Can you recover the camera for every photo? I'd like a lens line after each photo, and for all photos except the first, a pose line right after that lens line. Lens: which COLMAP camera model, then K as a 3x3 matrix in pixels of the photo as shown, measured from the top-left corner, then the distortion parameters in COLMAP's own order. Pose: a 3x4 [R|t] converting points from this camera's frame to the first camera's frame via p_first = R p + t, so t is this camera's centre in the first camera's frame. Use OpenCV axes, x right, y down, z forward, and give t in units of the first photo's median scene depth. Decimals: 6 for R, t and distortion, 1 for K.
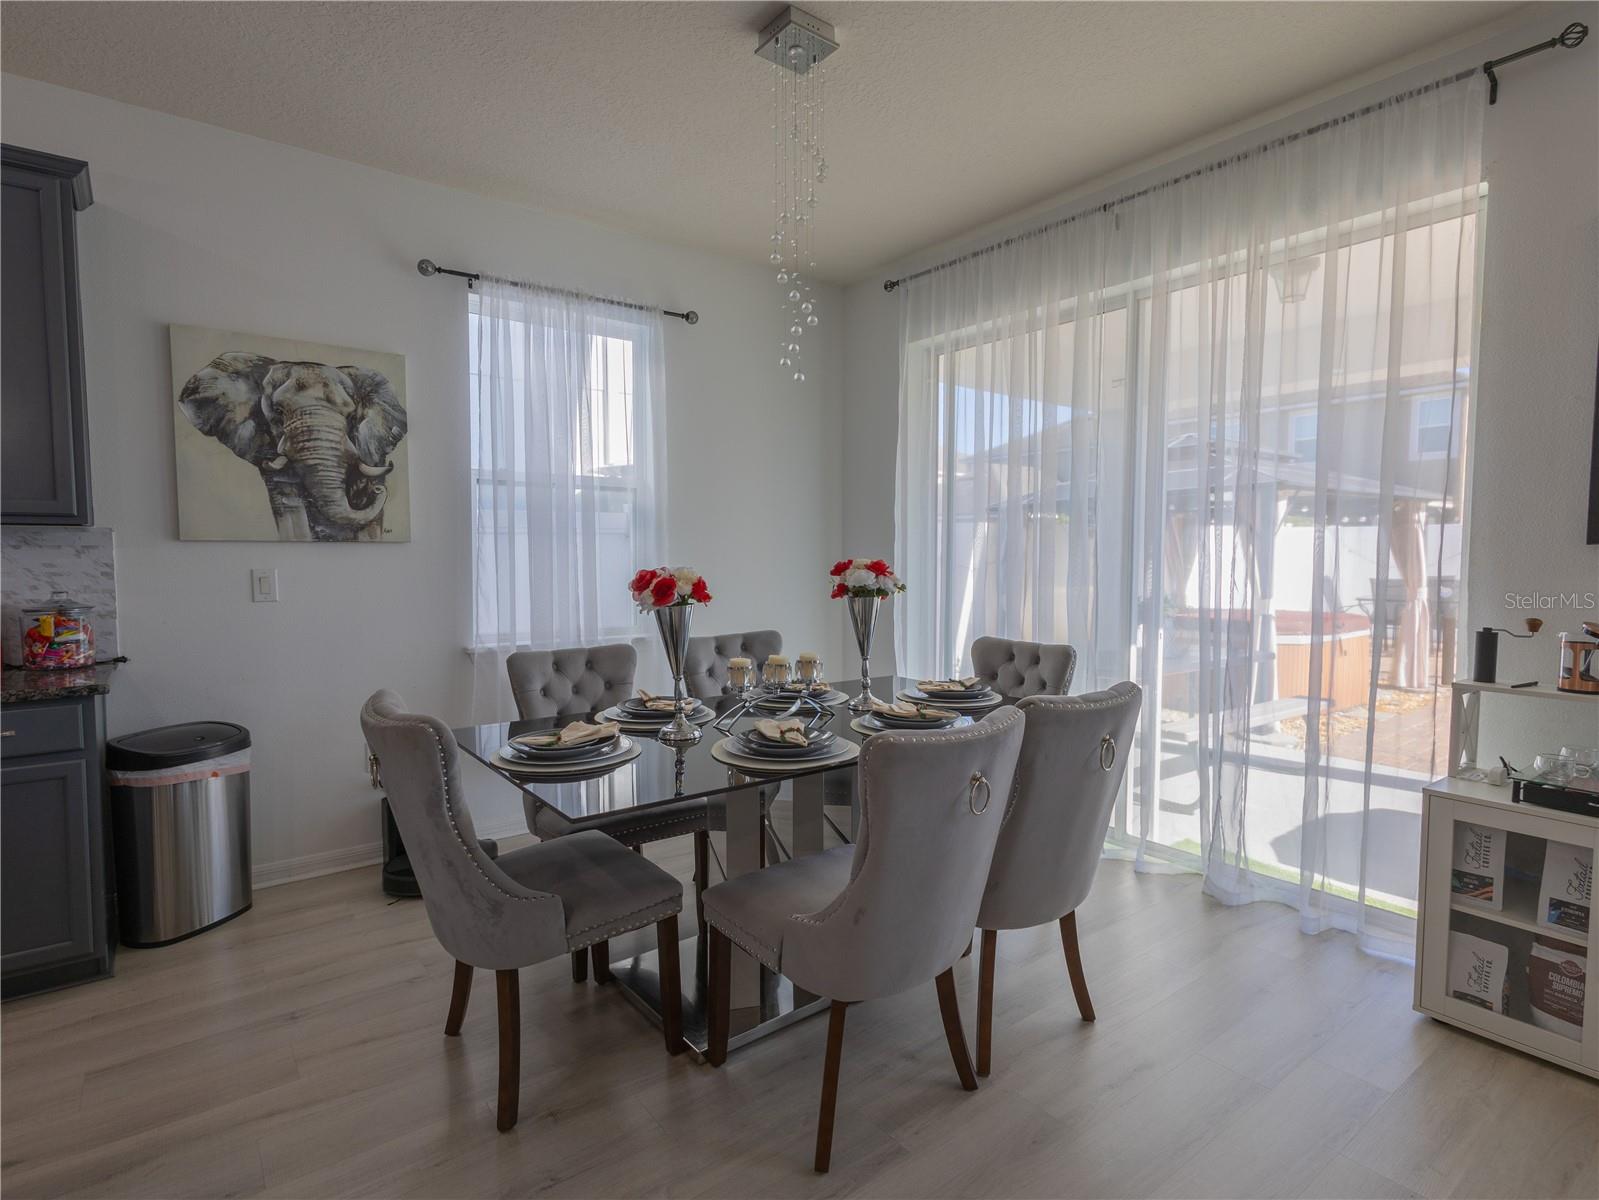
lens RADIAL K [[822.6, 0, 800.6], [0, 822.6, 598.0], [0, 0, 1]] dist [0.009605, -0.000933]
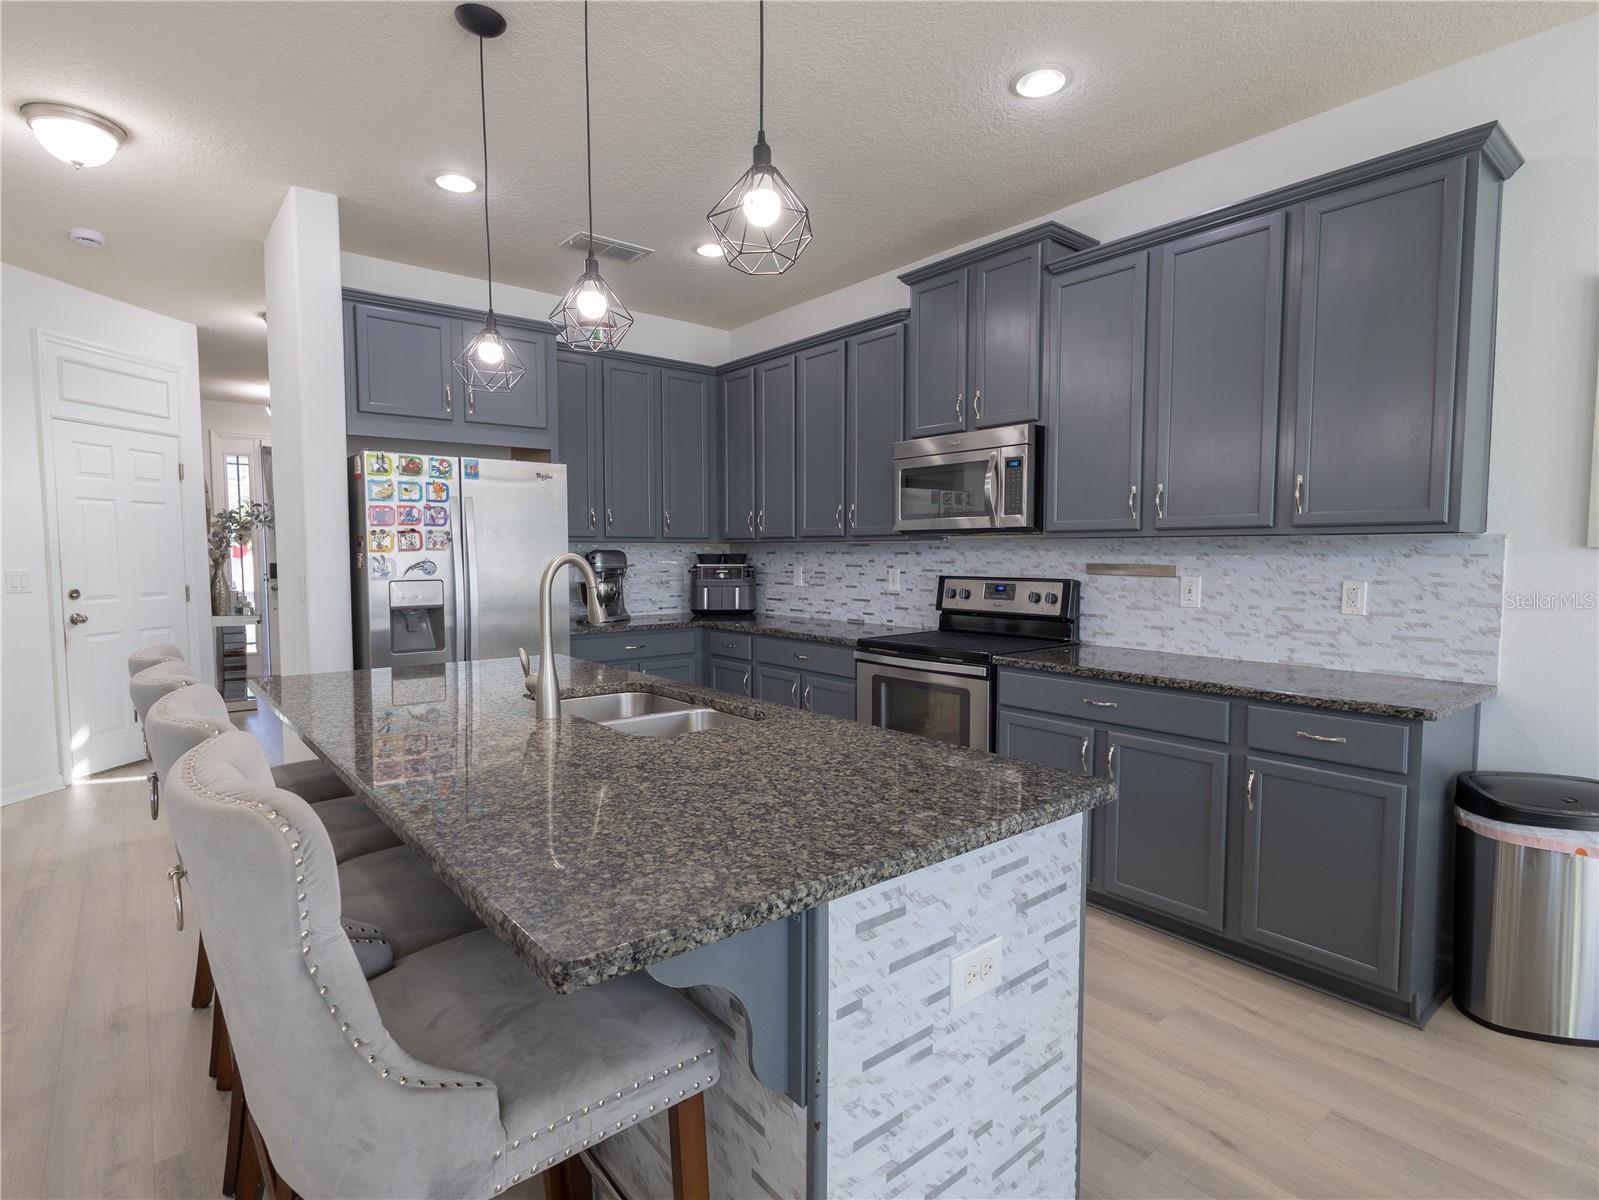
lens RADIAL K [[822.6, 0, 794.0], [0, 822.6, 604.0], [0, 0, 1]] dist [0.009605, -0.000933]
pose [[0.022115, 0.060776, -0.997906, 0.027343], [-0.058174, 0.996538, 0.059403, -0.017747], [0.998061, 0.056738, 0.025574, 0.214579]]
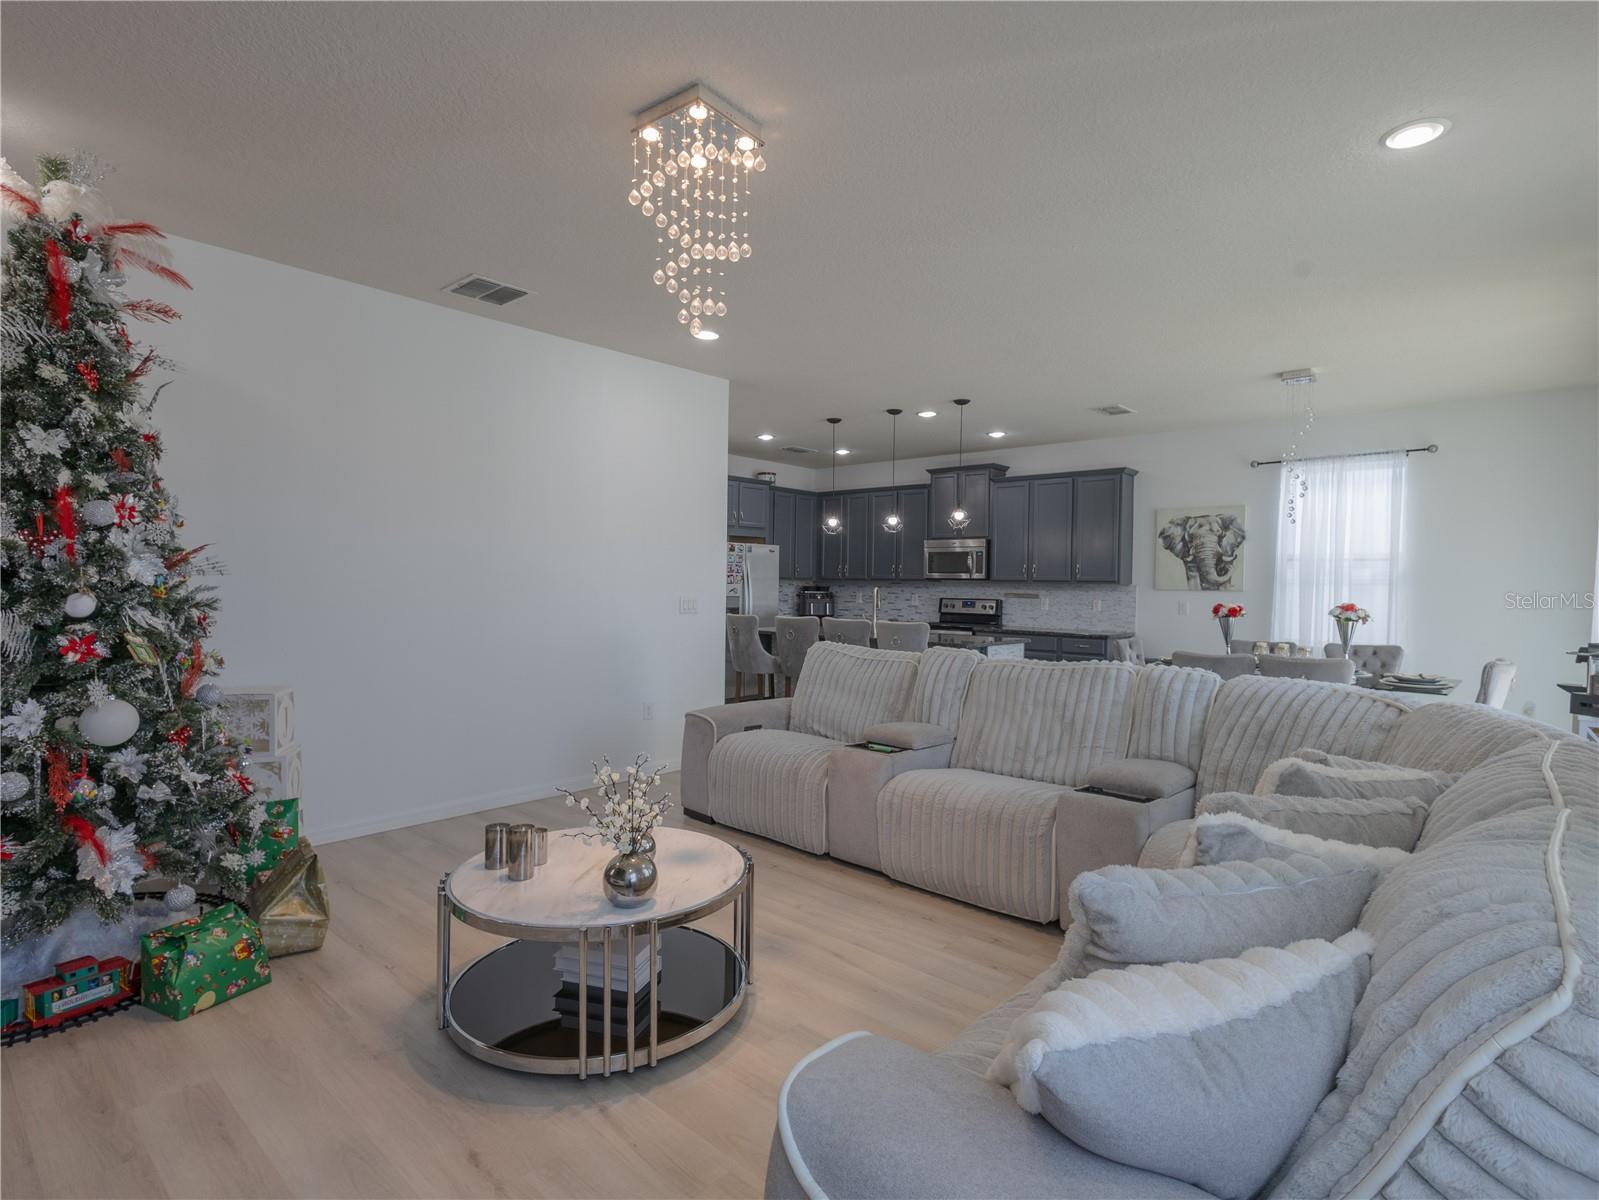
lens RADIAL K [[822.6, 0, 802.4], [0, 822.6, 596.2], [0, 0, 1]] dist [0.009605, -0.000933]
pose [[0.192608, 0.013645, -0.981181, 1.566801], [-0.072712, 0.997353, -0.000404, 0.033679], [0.978578, 0.071421, 0.193091, -0.596845]]
